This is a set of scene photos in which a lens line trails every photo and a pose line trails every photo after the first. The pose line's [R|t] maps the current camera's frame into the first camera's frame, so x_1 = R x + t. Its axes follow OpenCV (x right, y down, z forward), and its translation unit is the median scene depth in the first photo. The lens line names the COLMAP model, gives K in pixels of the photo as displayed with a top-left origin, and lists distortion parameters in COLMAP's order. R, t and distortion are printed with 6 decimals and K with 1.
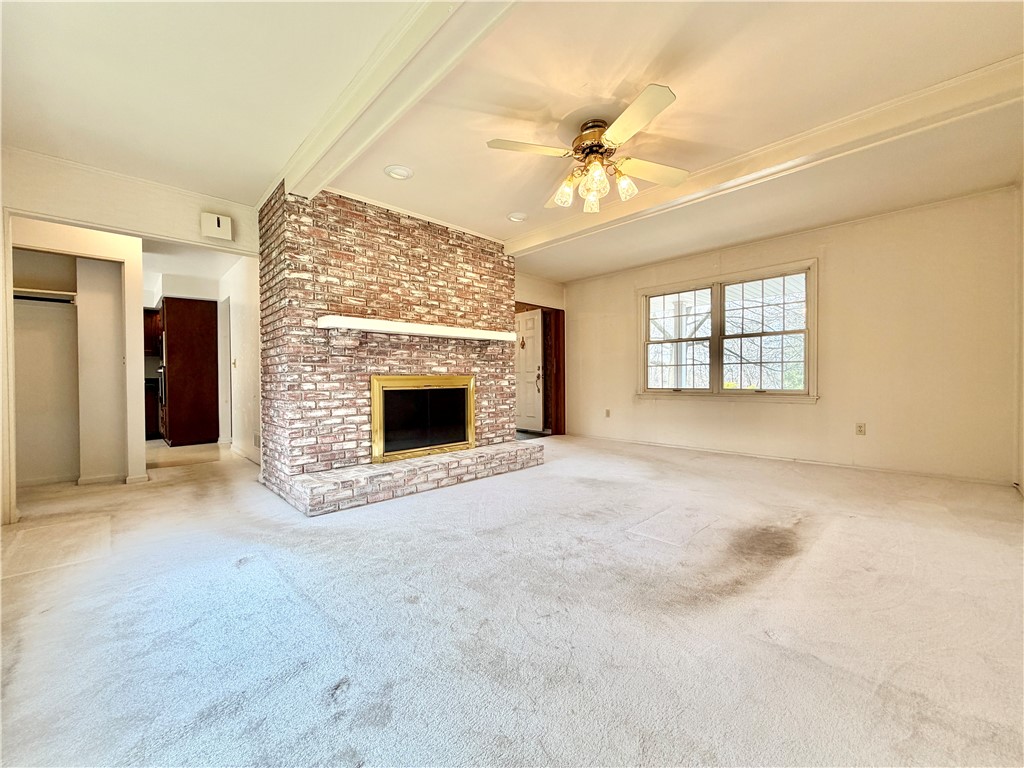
lens RADIAL K [[408.0, 0, 508.4], [0, 408.0, 382.0], [0, 0, 1]] dist [0.000848, 0.000176]
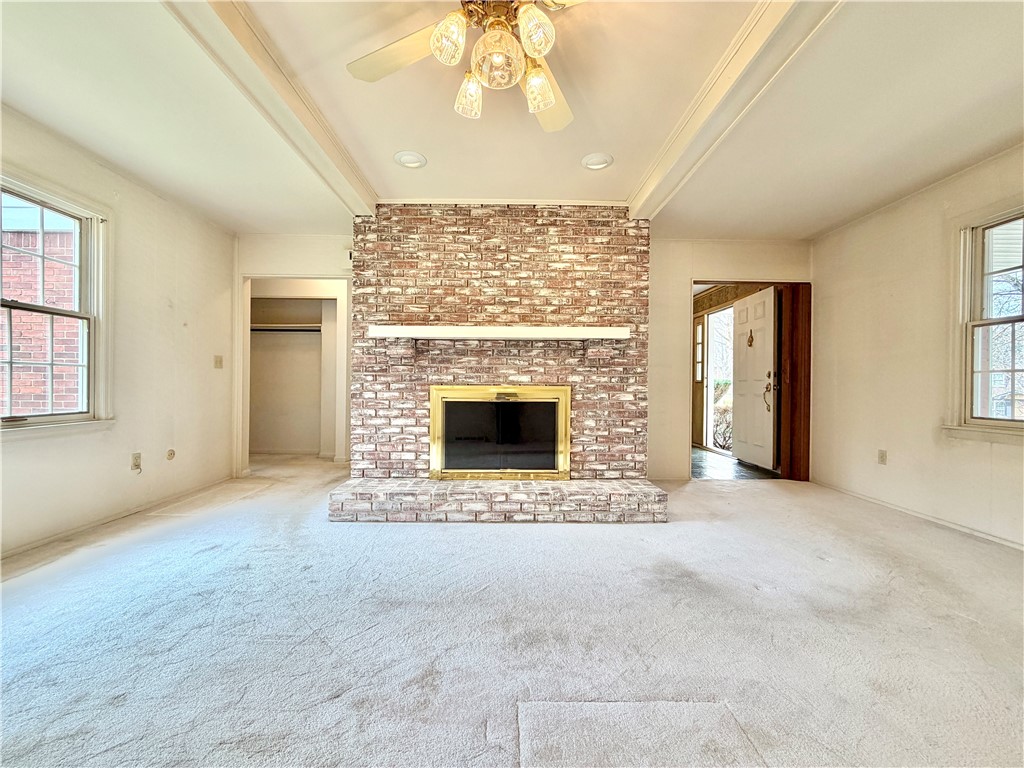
lens RADIAL K [[408.0, 0, 510.3], [0, 408.0, 382.7], [0, 0, 1]] dist [0.000848, 0.000176]
pose [[0.729373, 0.013347, -0.683986, 0.425198], [-0.018957, 0.999820, -0.000705, -0.023638], [0.683853, 0.013481, 0.729495, 0.419395]]
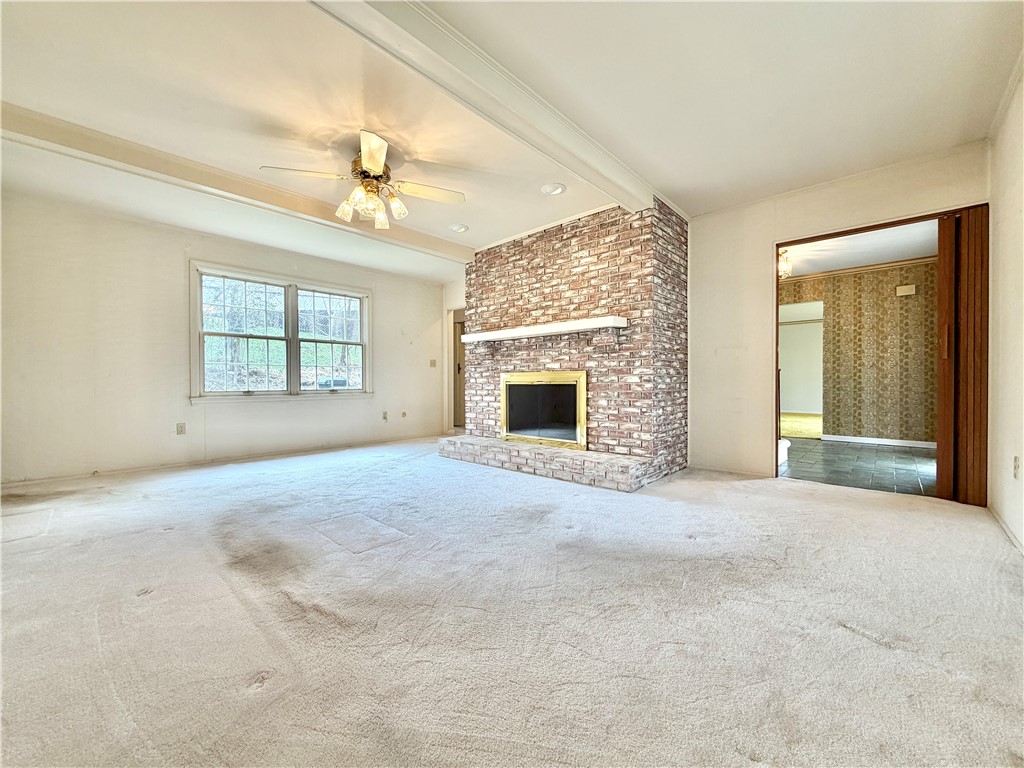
lens RADIAL K [[408.0, 0, 512.4], [0, 408.0, 382.6], [0, 0, 1]] dist [0.000848, 0.000176]
pose [[0.059725, 0.010124, -0.998164, 0.954991], [-0.001798, 0.999948, 0.010035, 0.001951], [0.998213, 0.001196, 0.059740, 0.918668]]
